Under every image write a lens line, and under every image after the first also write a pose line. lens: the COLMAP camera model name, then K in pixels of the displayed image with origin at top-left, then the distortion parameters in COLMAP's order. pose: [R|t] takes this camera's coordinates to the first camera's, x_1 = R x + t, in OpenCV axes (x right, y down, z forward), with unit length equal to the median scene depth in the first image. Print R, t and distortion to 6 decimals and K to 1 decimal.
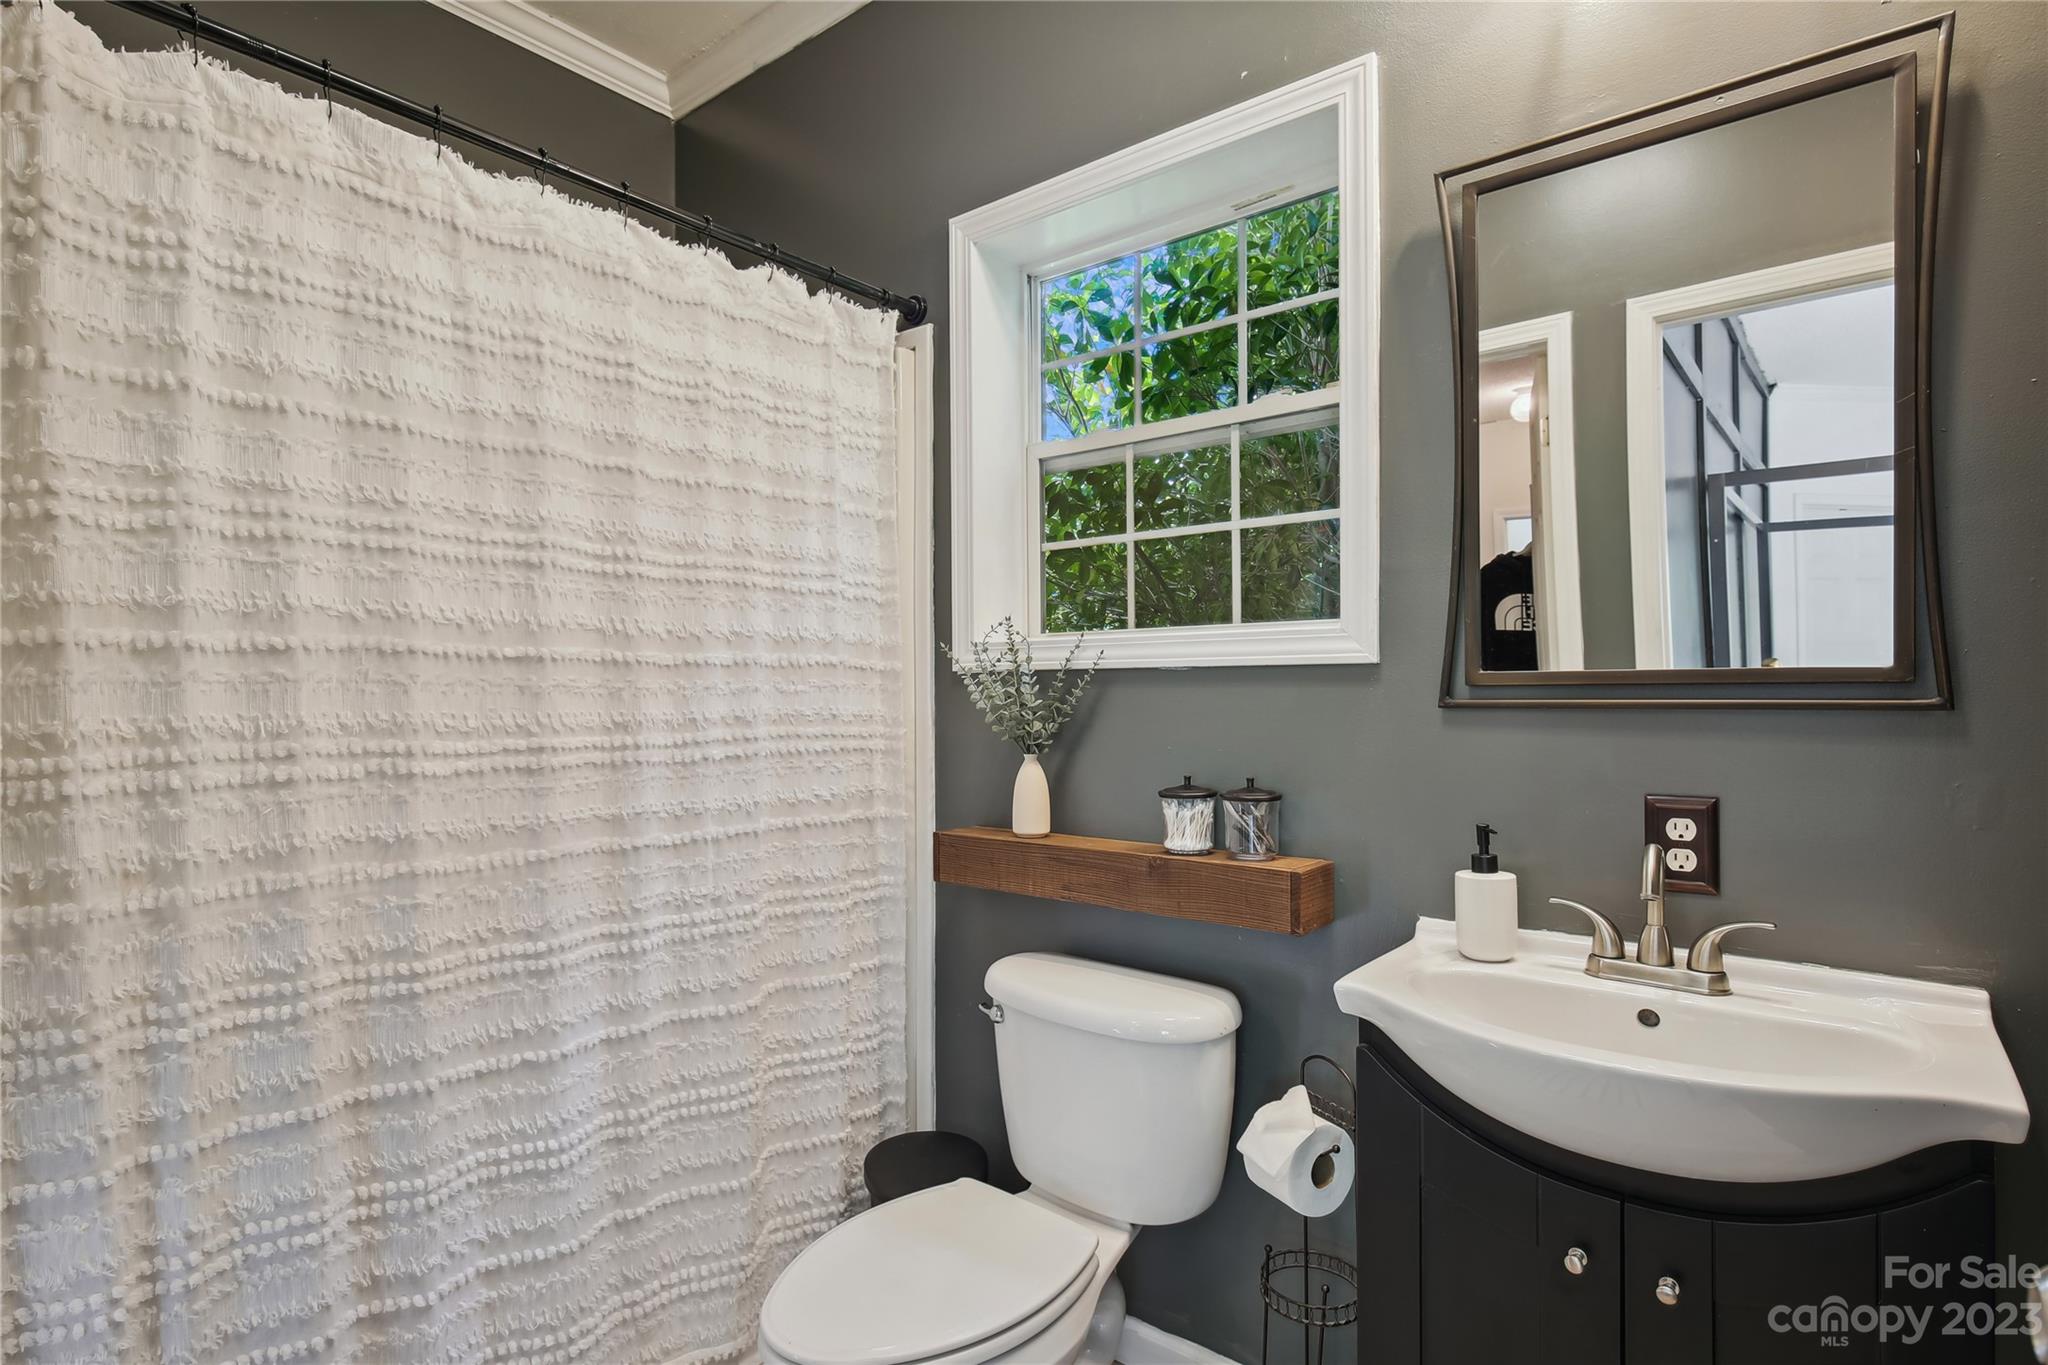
lens RADIAL K [[1029.7, 0, 1024.1], [0, 1029.7, 680.8], [0, 0, 1]] dist [0.001444, -0.001151]
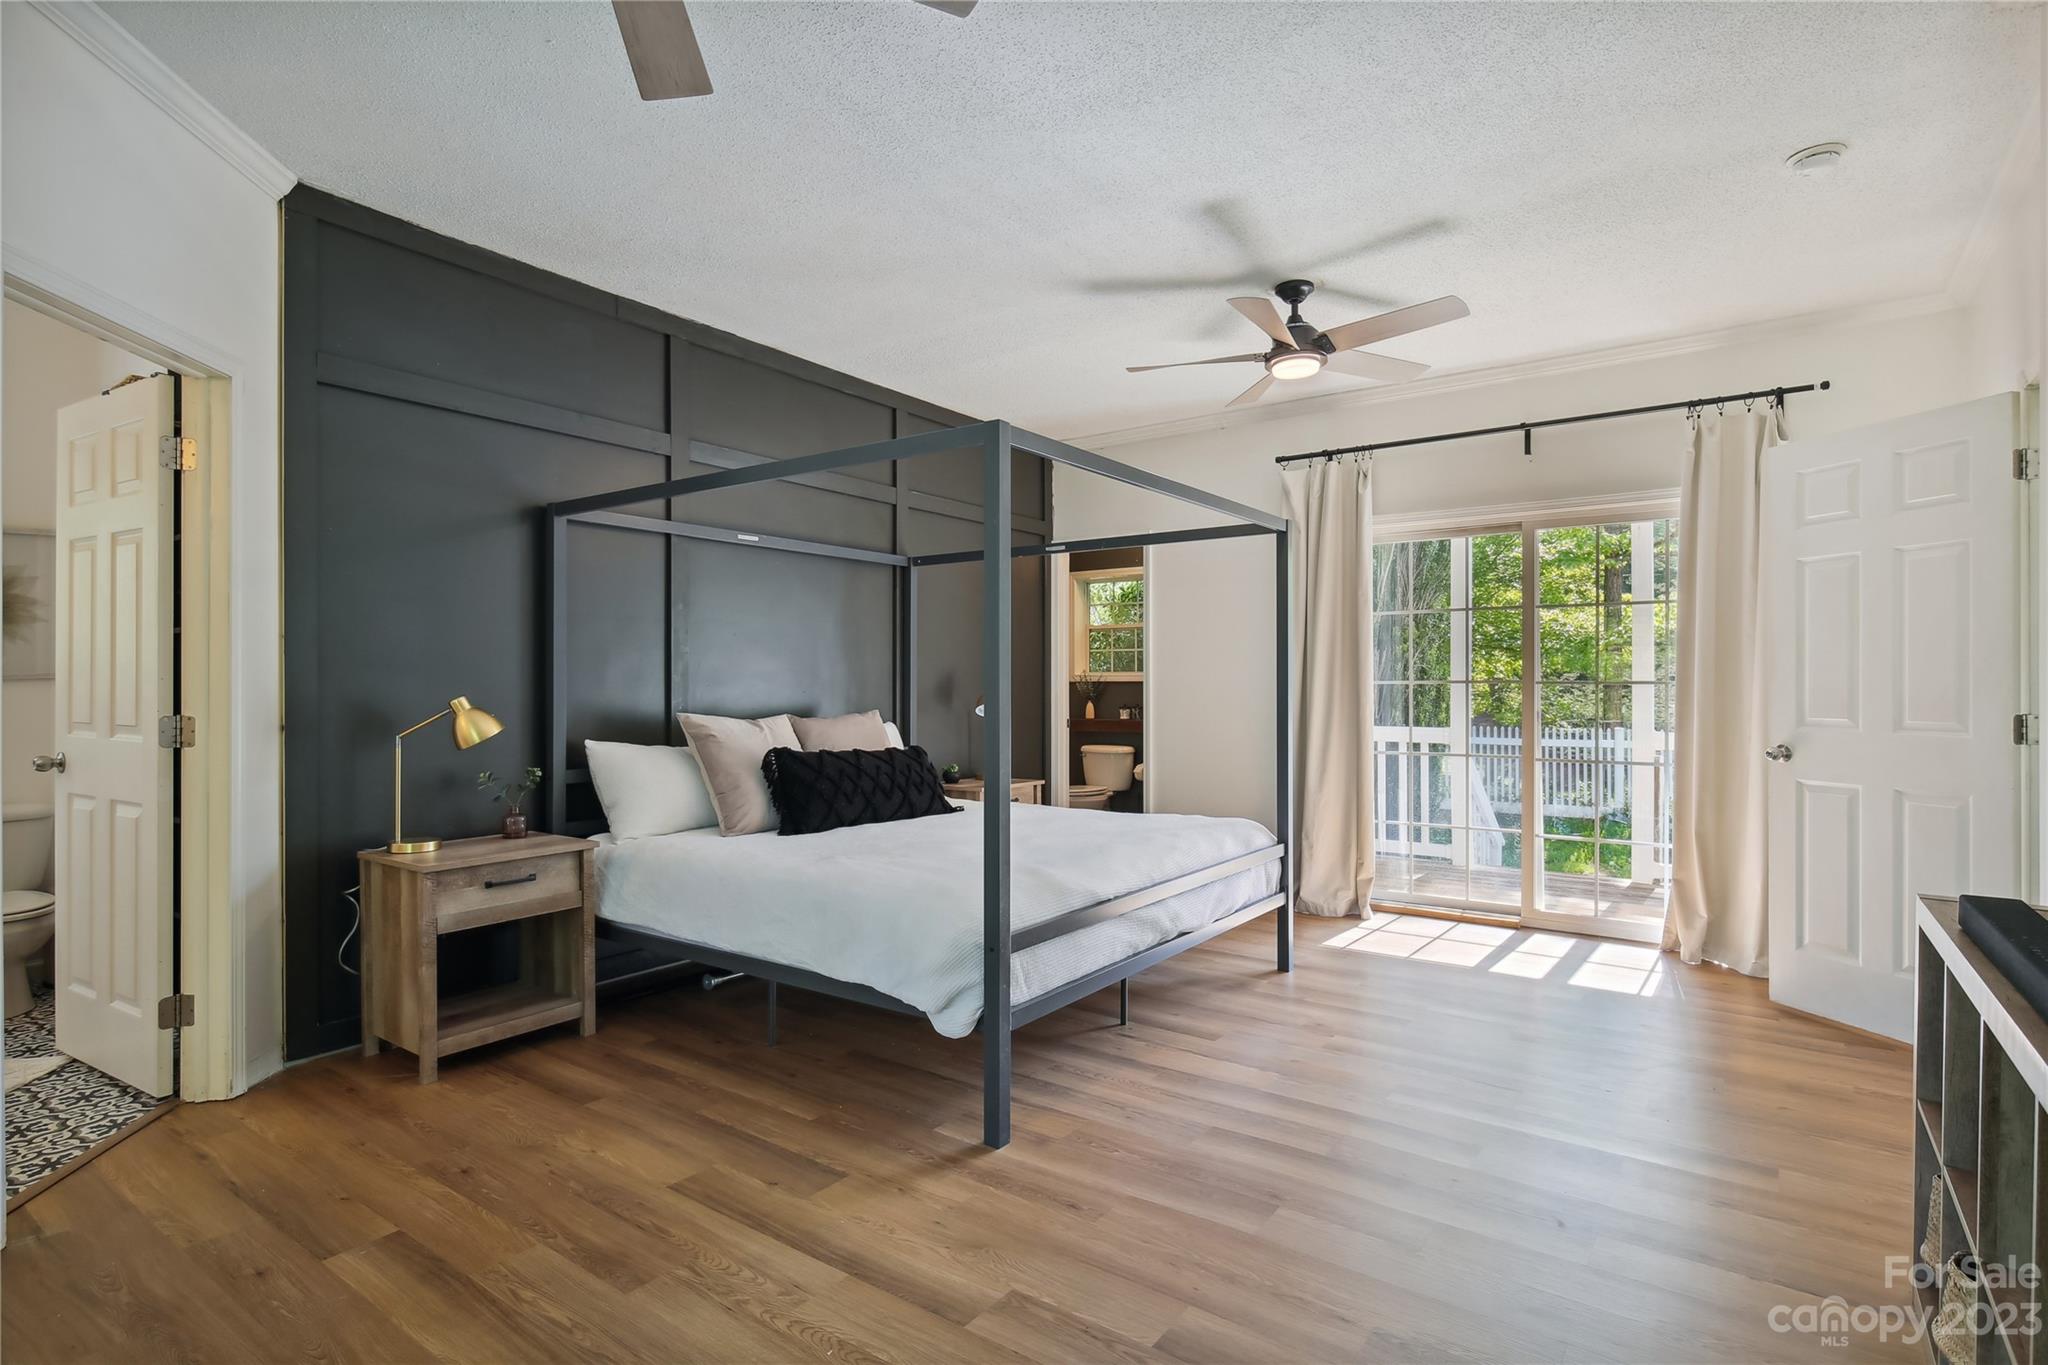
lens RADIAL K [[1029.7, 0, 1022.1], [0, 1029.7, 685.3], [0, 0, 1]] dist [0.001444, -0.001151]
pose [[0.998919, 0.002903, 0.046394, -0.512779], [-0.003957, 0.999736, 0.022641, -0.097404], [-0.046316, -0.022800, 0.998667, -3.561477]]
